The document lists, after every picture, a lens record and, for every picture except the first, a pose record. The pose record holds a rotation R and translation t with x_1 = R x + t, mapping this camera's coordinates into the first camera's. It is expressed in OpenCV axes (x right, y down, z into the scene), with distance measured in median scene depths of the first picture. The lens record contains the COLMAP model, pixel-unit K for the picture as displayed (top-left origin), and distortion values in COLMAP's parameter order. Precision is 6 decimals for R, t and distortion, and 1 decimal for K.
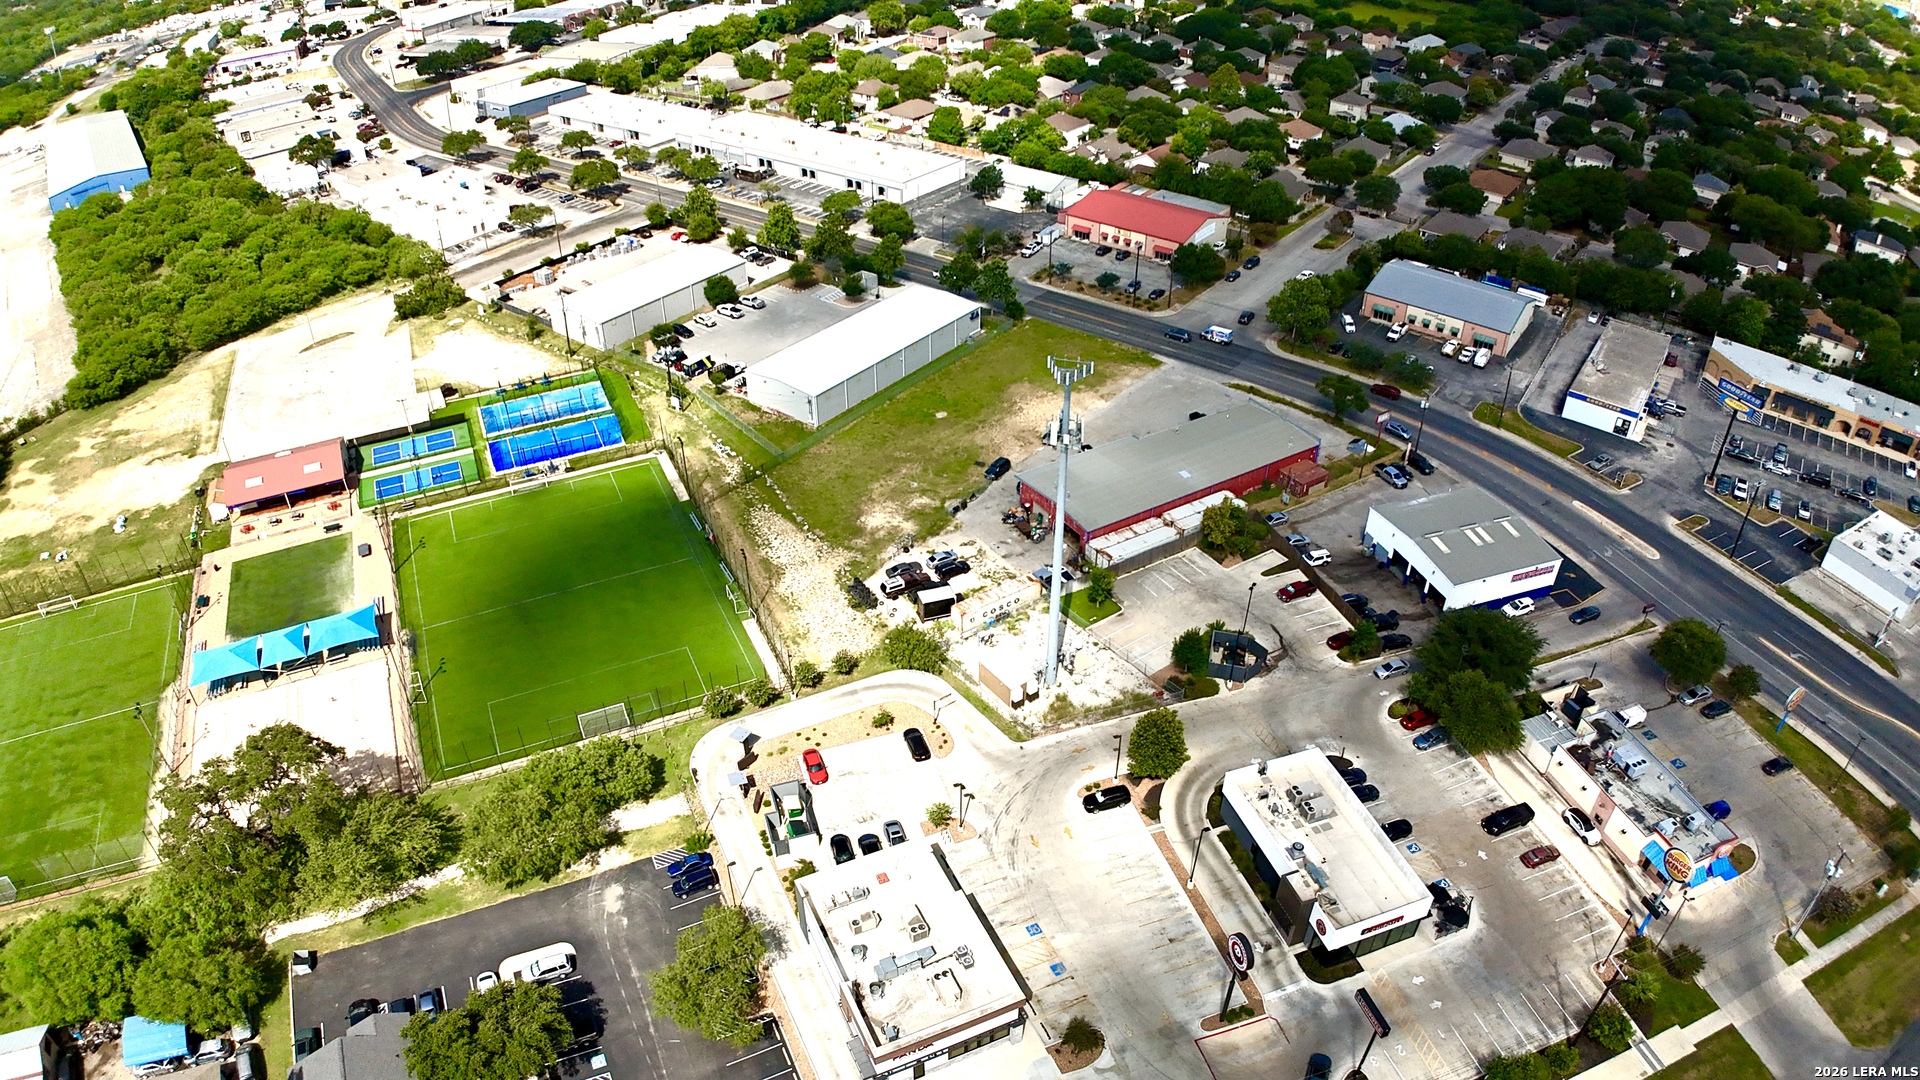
lens RADIAL K [[1180.2, 0, 960.1], [0, 1180.2, 544.7], [0, 0, 1]] dist [-0.189946, 0.025263]
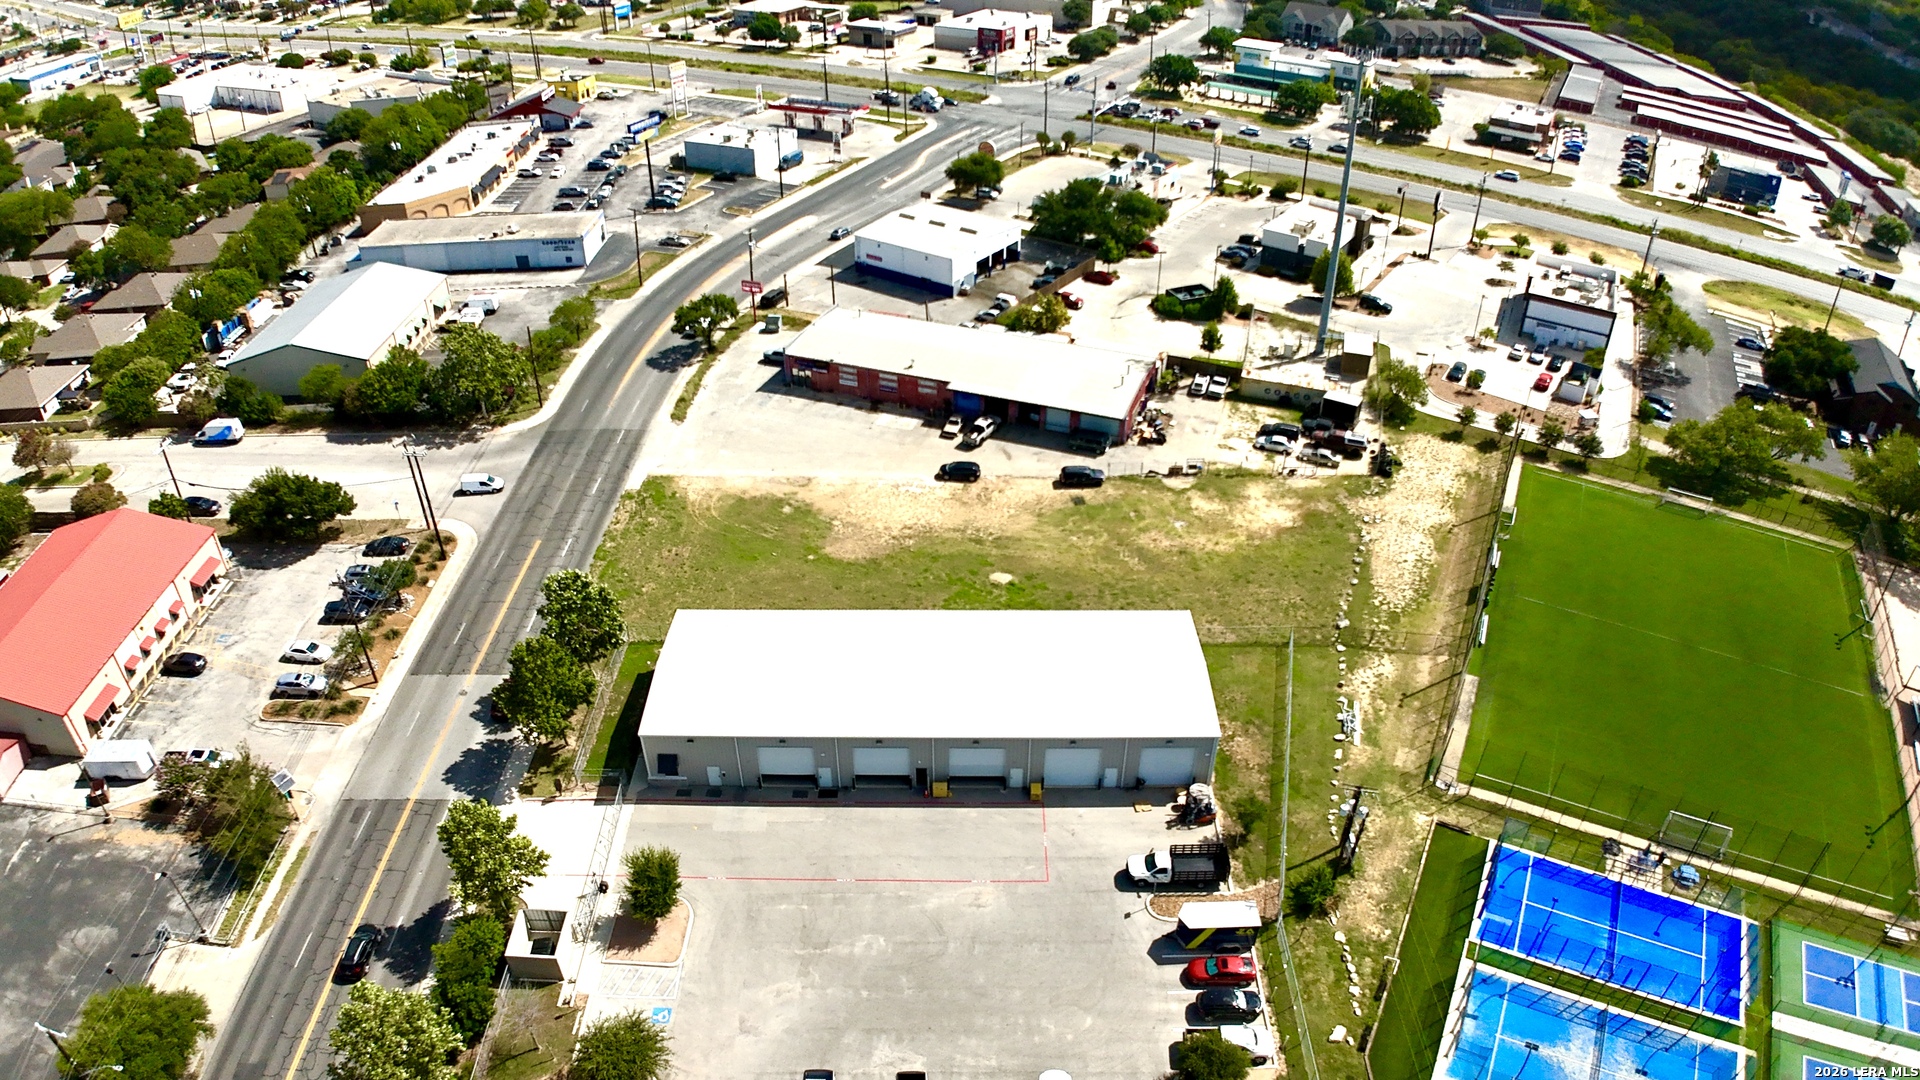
lens RADIAL K [[1180.2, 0, 960.1], [0, 1180.2, 544.7], [0, 0, 1]] dist [-0.189946, 0.025263]
pose [[-0.601306, -0.452383, 0.658620, -0.401301], [0.456465, 0.482046, 0.747844, -0.591866], [-0.655797, 0.750321, -0.083360, 1.074887]]
